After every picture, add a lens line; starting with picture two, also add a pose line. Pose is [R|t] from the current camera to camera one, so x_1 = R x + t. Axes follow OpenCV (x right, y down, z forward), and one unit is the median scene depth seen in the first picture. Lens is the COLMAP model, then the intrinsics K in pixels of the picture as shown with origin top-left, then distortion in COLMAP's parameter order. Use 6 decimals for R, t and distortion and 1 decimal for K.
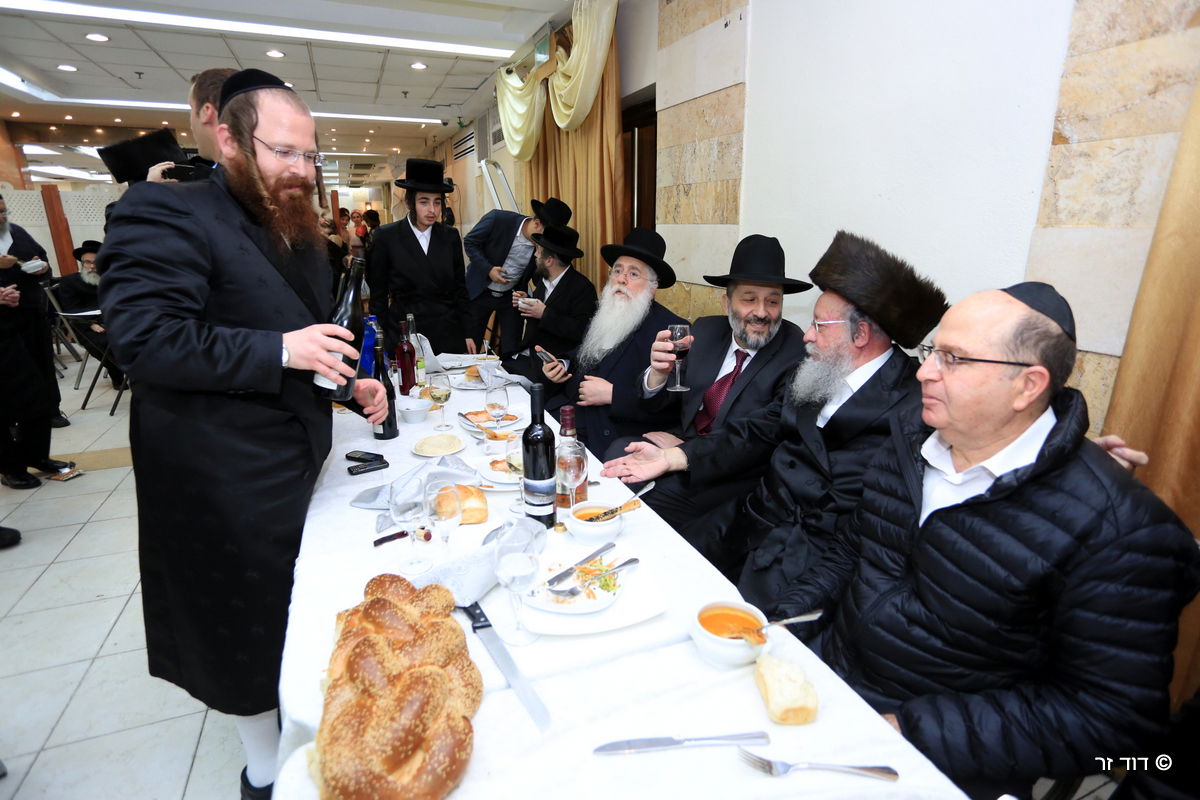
lens RADIAL K [[606.4, 0, 600.0], [0, 606.4, 400.0], [0, 0, 1]] dist [-0.060789, 0.028005]
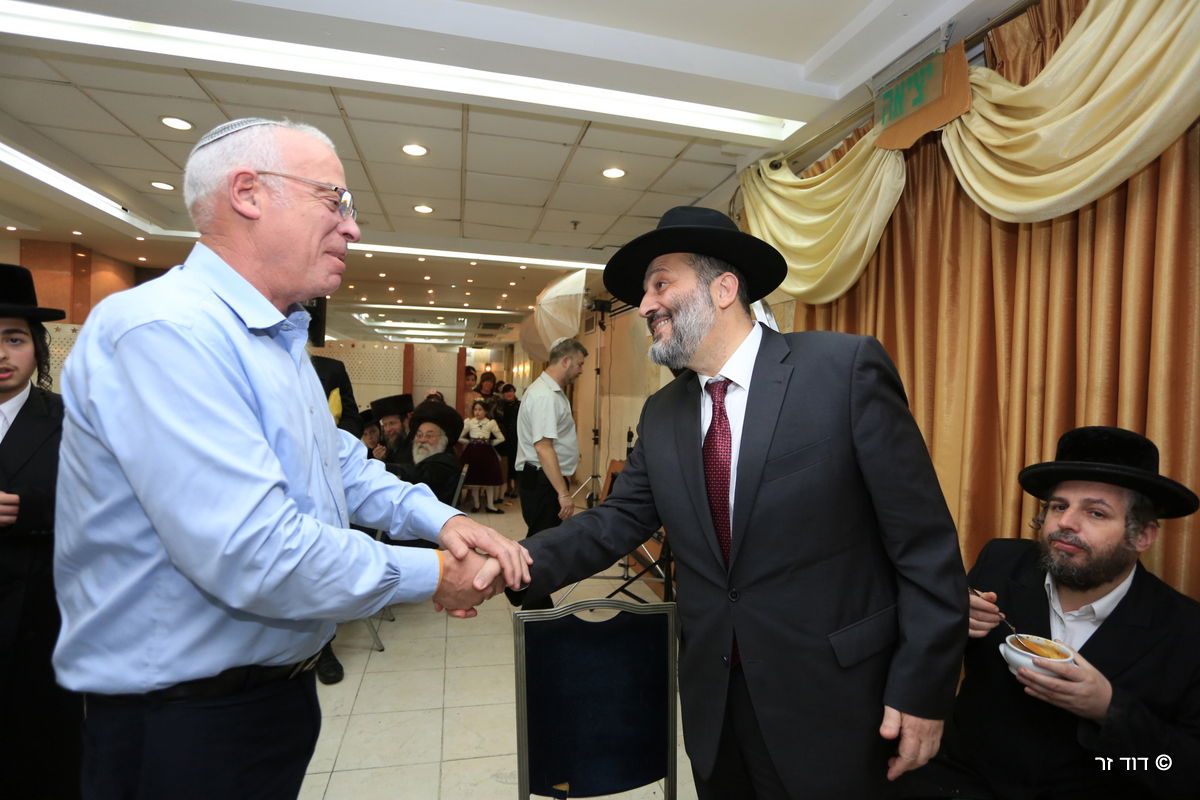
lens RADIAL K [[606.4, 0, 600.0], [0, 606.4, 400.0], [0, 0, 1]] dist [-0.060789, 0.028005]
pose [[0.986409, 0.037821, -0.159896, -0.738149], [-0.078603, 0.963188, -0.257080, -0.501012], [0.144287, 0.266154, 0.953070, 1.521935]]
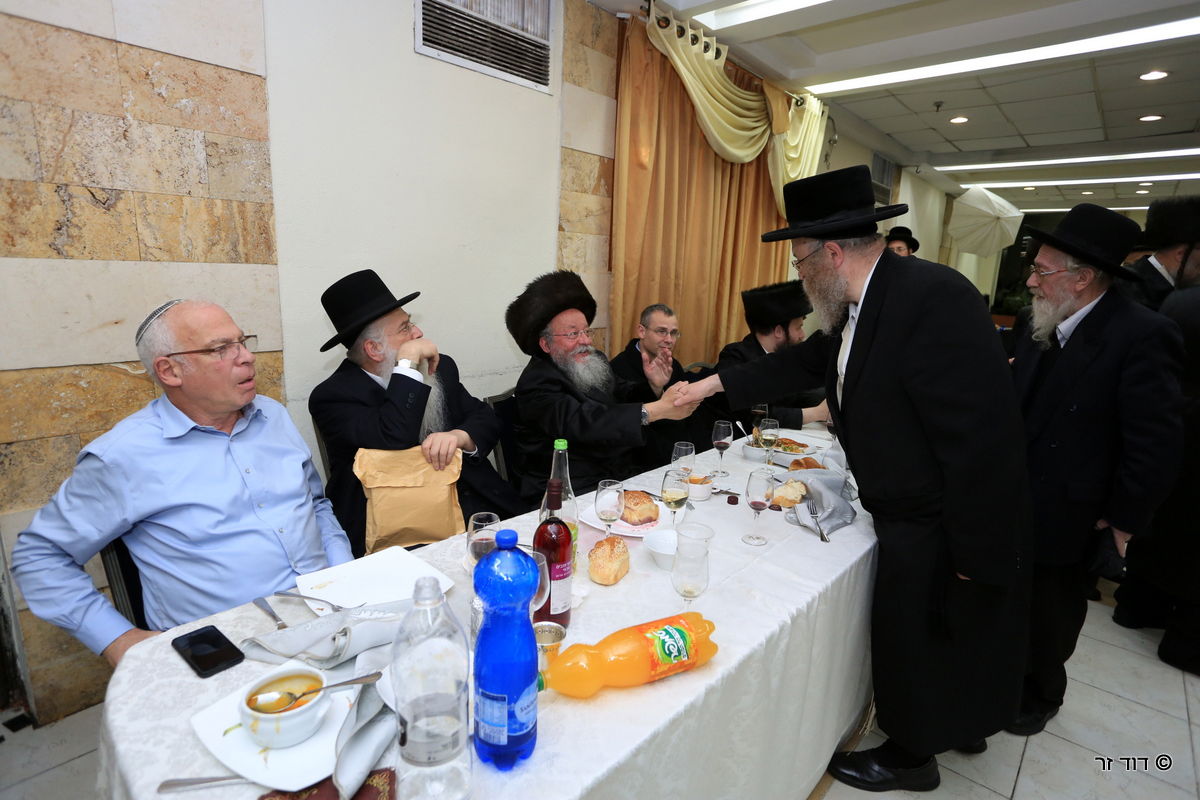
lens RADIAL K [[606.4, 0, 600.0], [0, 606.4, 400.0], [0, 0, 1]] dist [-0.060789, 0.028005]
pose [[-0.426668, -0.201261, 0.881730, -1.178881], [0.217636, 0.923428, 0.316093, -0.522415], [-0.877832, 0.326763, -0.350196, 1.777114]]
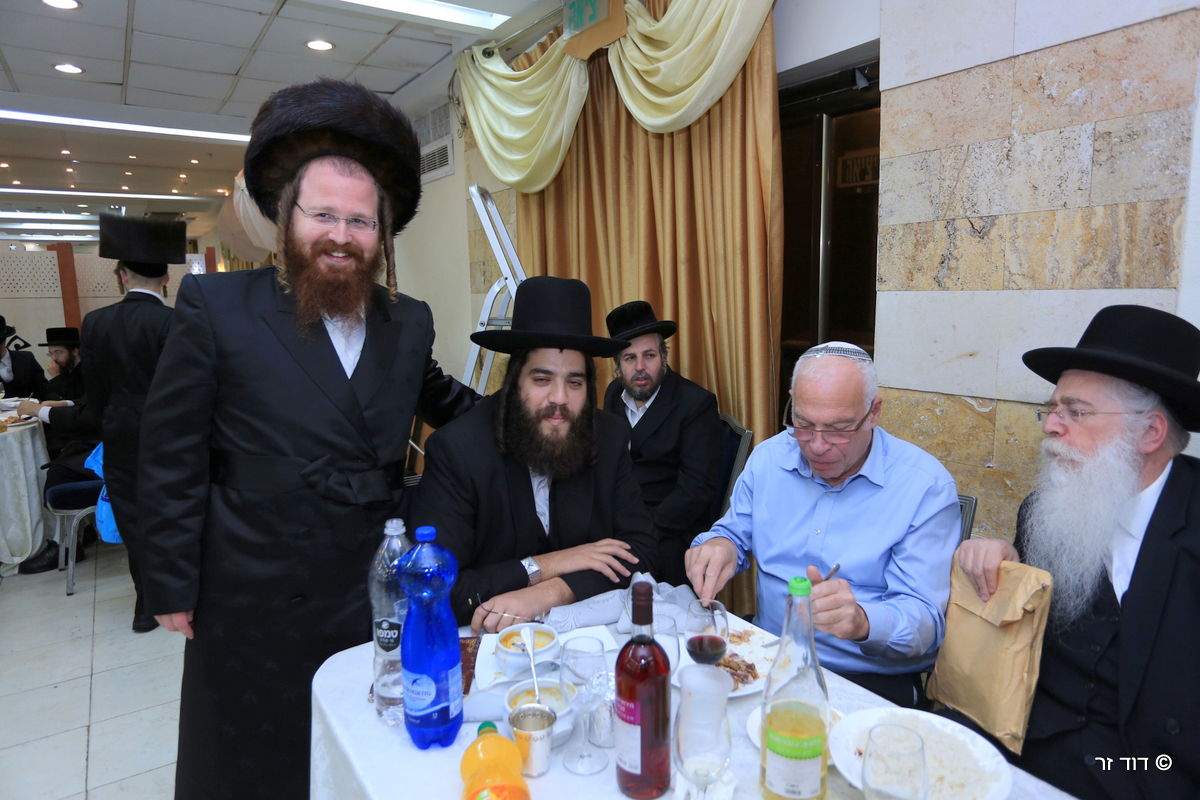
lens RADIAL K [[747.5, 0, 600.0], [0, 747.5, 400.0], [0, 0, 1]] dist [-0.048603, 0.041789]
pose [[0.980906, -0.043144, 0.189638, -0.663646], [0.068940, 0.988902, -0.131607, -0.281933], [-0.181855, 0.142168, 0.972994, 0.933123]]
